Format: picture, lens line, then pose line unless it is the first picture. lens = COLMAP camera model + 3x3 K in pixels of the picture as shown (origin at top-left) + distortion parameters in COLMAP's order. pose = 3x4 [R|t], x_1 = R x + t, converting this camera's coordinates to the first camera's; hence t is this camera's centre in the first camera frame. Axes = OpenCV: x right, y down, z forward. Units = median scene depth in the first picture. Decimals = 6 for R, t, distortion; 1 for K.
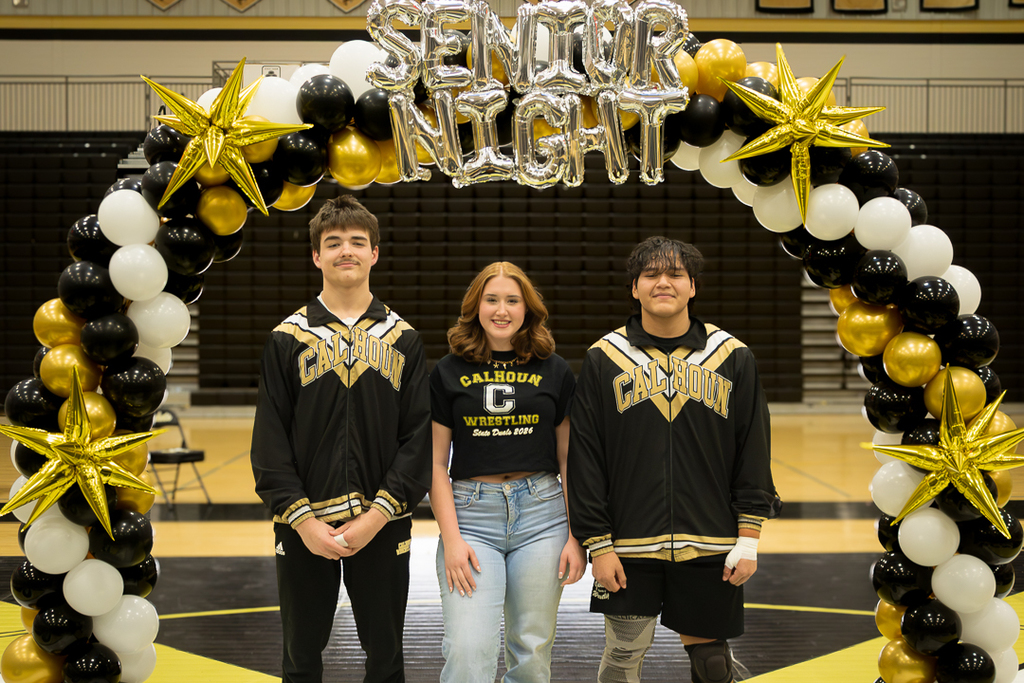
lens RADIAL K [[1400.5, 0, 515.8], [0, 1400.5, 347.7], [0, 0, 1]] dist [-0.026675, 0.000000]
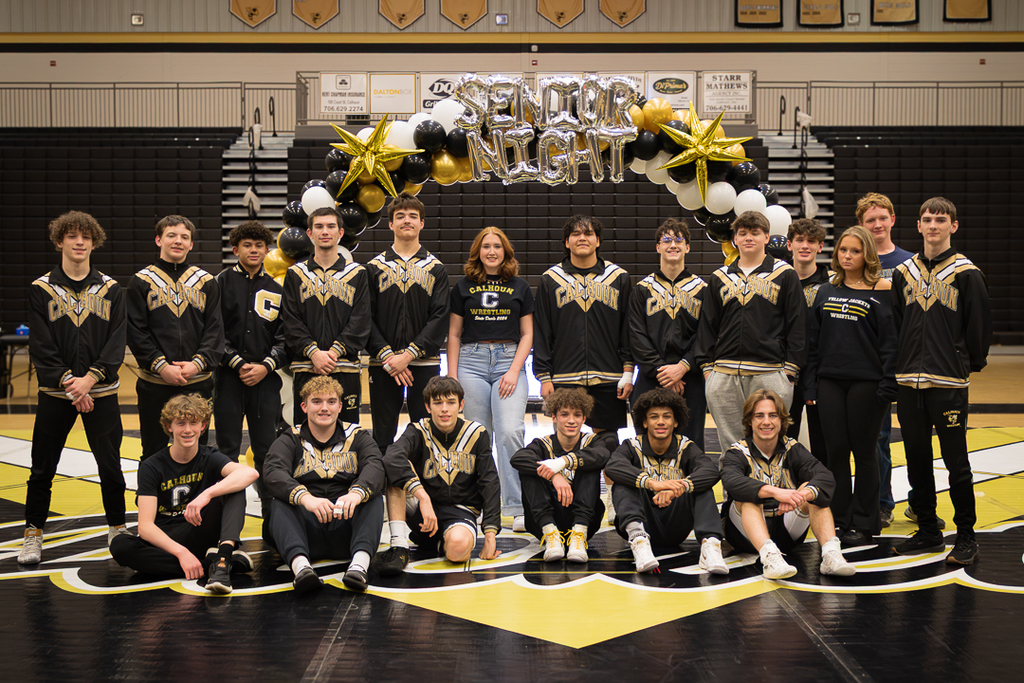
lens RADIAL K [[1291.1, 0, 507.4], [0, 1291.1, 333.7], [0, 0, 1]] dist [-0.008777, 0.000000]
pose [[0.999702, -0.000192, -0.024404, -0.000112], [0.000579, 0.999874, 0.015880, 0.045862], [0.024398, -0.015890, 0.999576, -0.612551]]
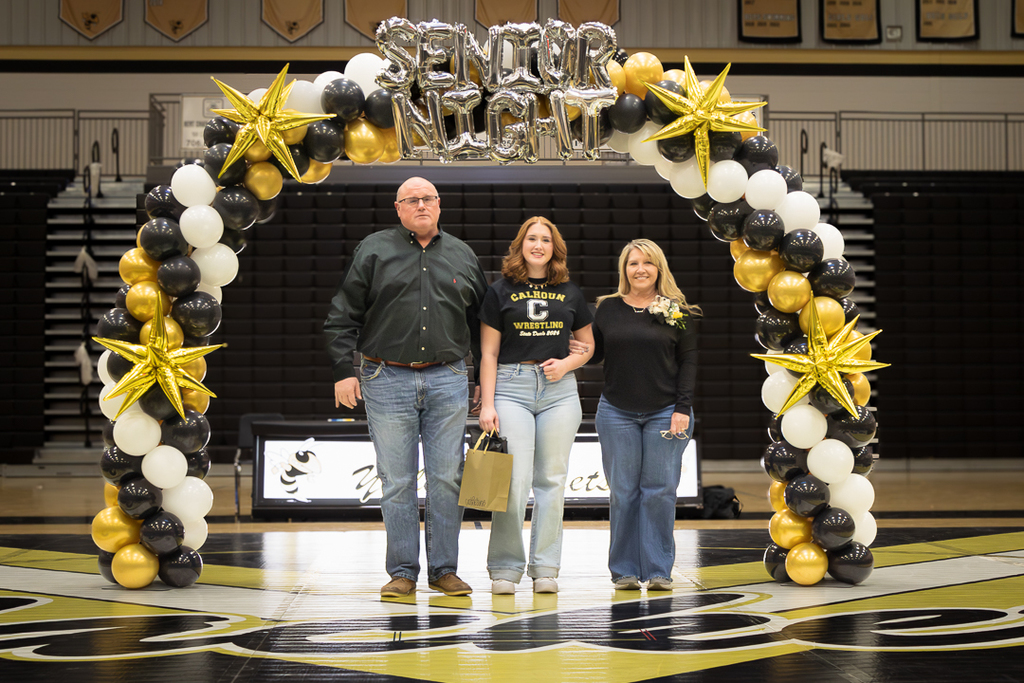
lens RADIAL K [[1784.2, 0, 512.1], [0, 1784.2, 344.9], [0, 0, 1]] dist [-0.064073, 0.000000]
pose [[0.999758, -0.003097, 0.021759, -0.014197], [0.004599, 0.997585, -0.069306, 0.172068], [-0.021492, 0.069389, 0.997358, -0.659137]]
